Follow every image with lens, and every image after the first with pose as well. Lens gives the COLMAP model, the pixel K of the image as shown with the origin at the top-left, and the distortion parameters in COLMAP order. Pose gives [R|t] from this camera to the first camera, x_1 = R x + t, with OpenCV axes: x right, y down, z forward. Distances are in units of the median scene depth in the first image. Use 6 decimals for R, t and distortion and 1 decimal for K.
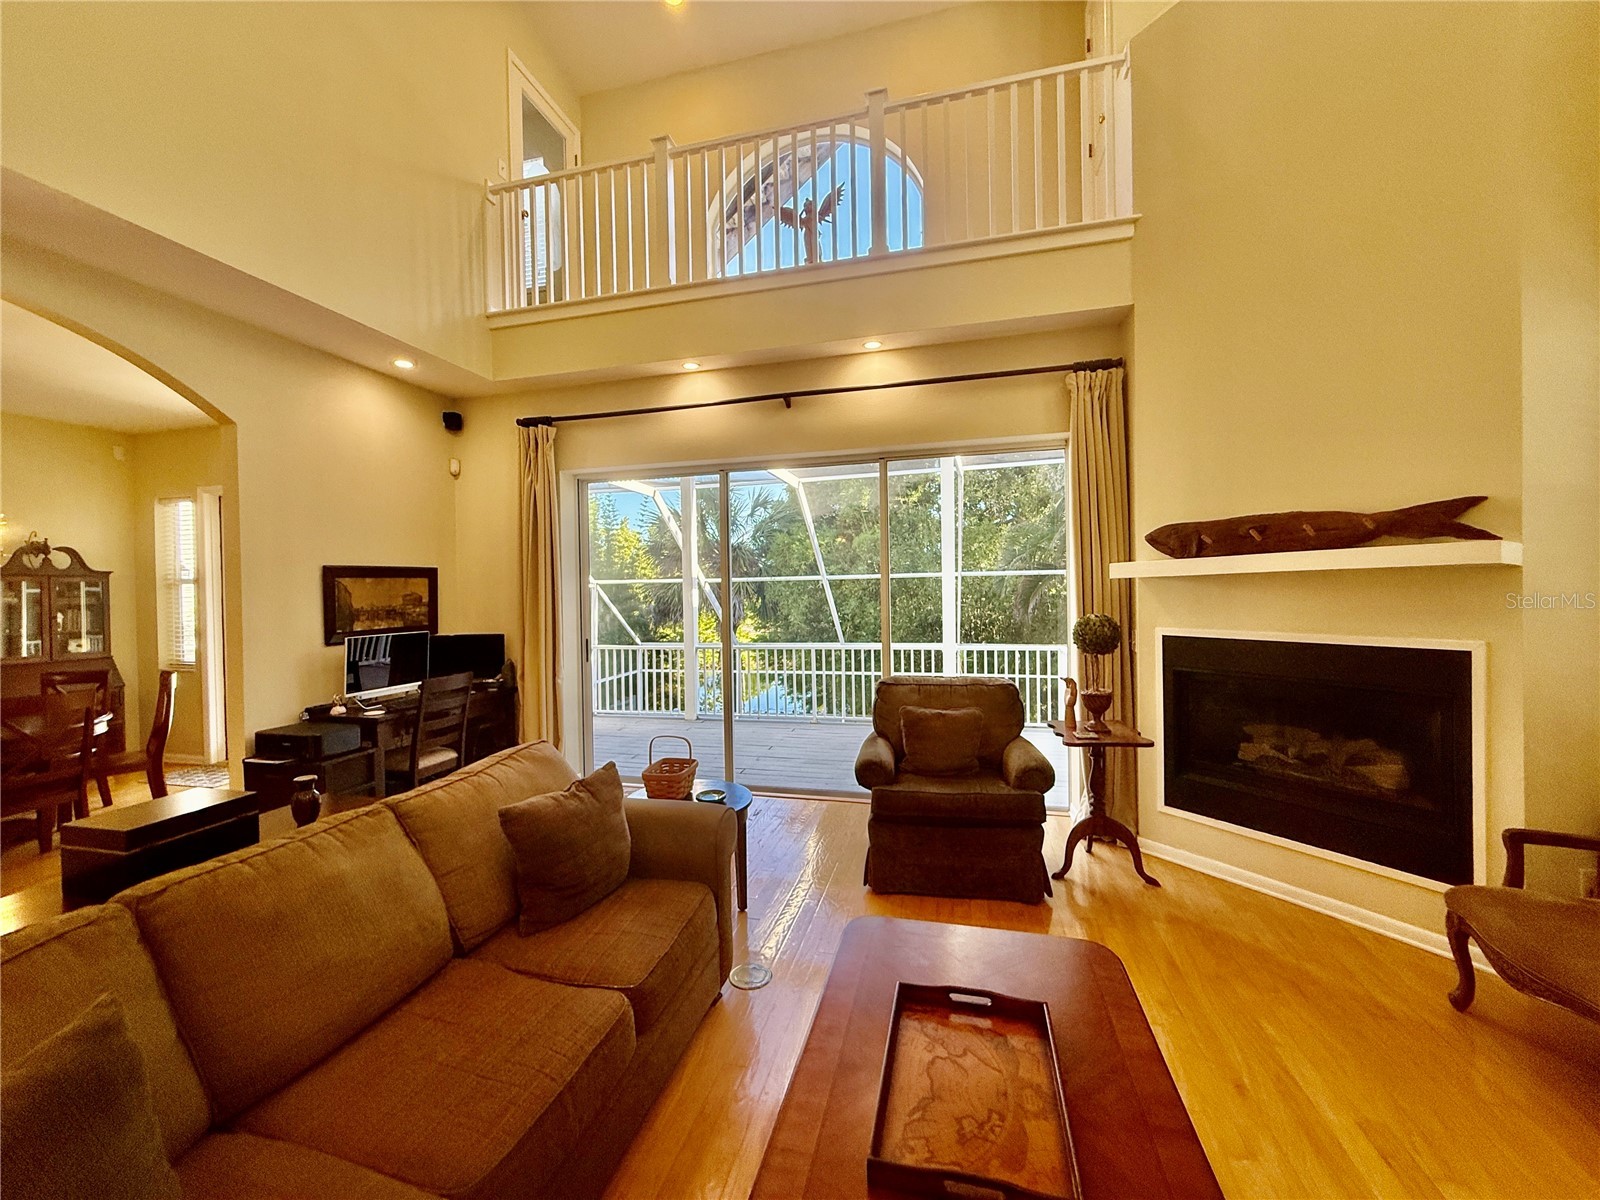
lens RADIAL K [[641.4, 0, 800.8], [0, 641.4, 600.0], [0, 0, 1]] dist [-0.002997, -0.000322]
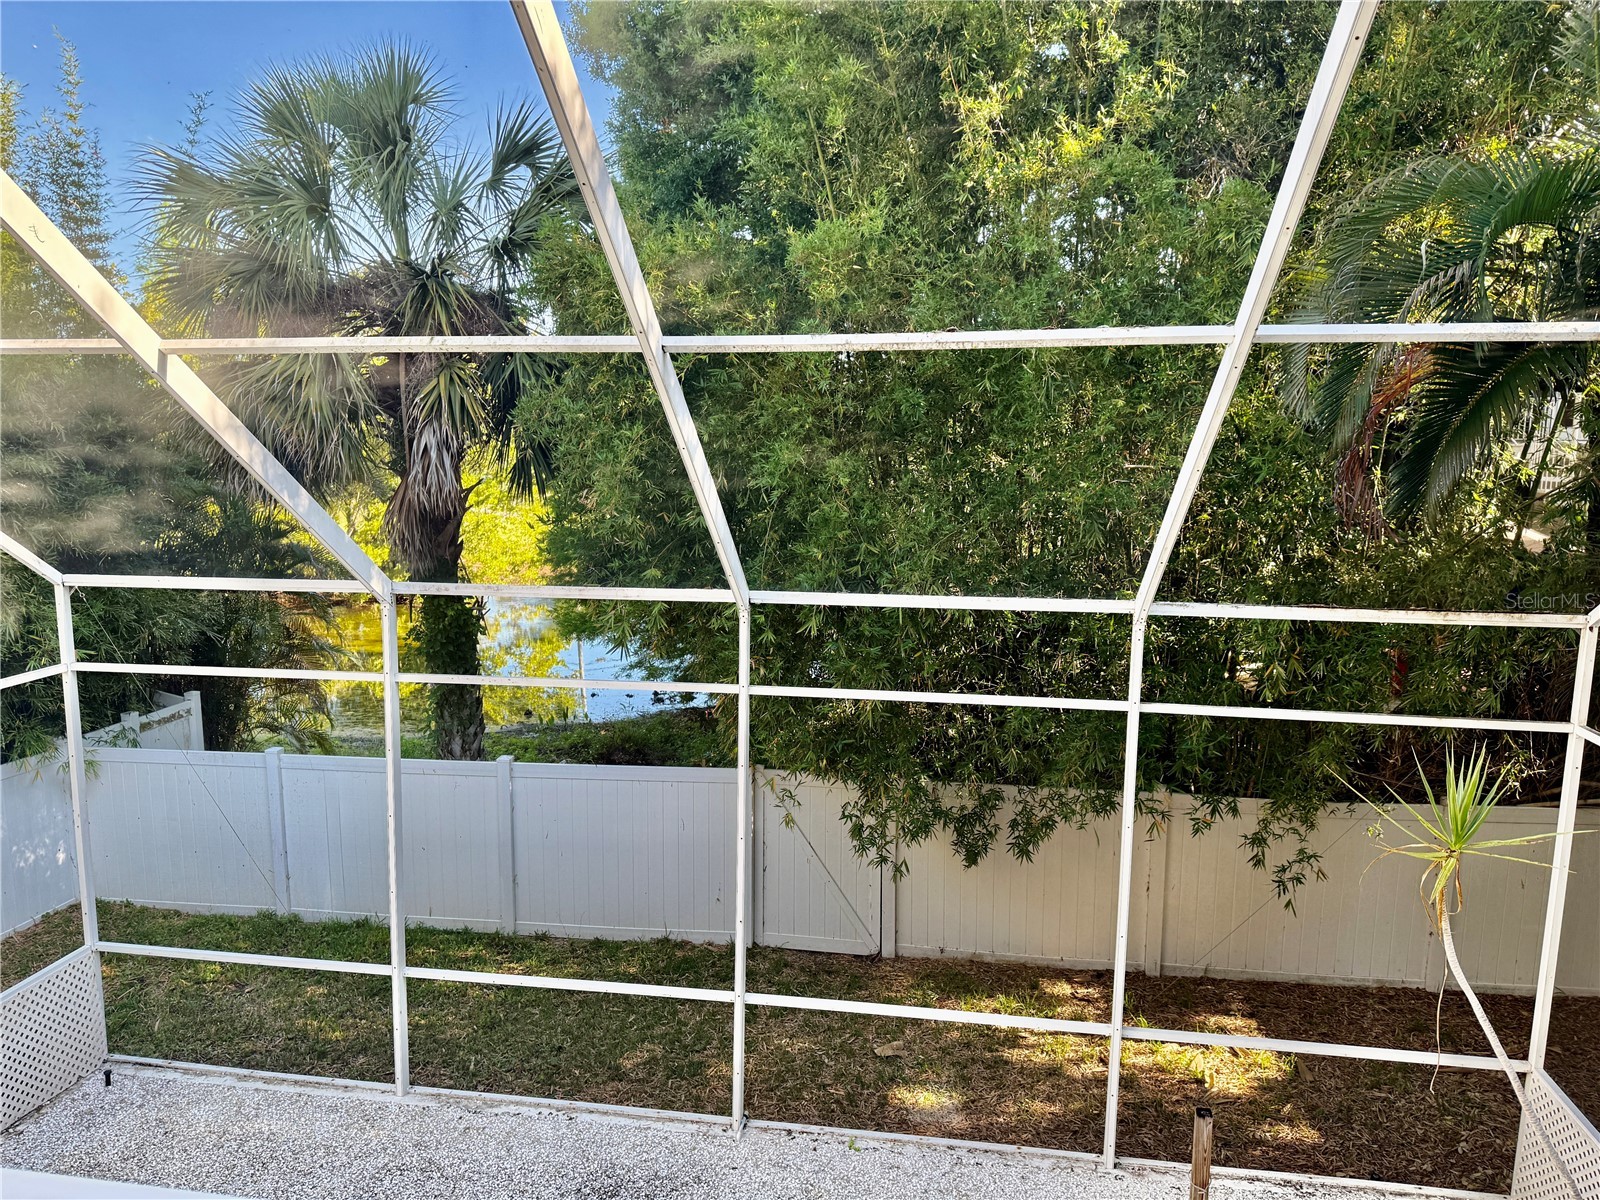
lens RADIAL K [[1128.5, 0, 804.3], [0, 1128.5, 603.0], [0, 0, 1]] dist [0.037487, -0.044545]
pose [[0.994709, 0.006846, 0.102503, 0.034290], [-0.020921, 0.990367, 0.136878, 0.000659], [-0.100579, -0.138298, 0.985270, 0.452777]]
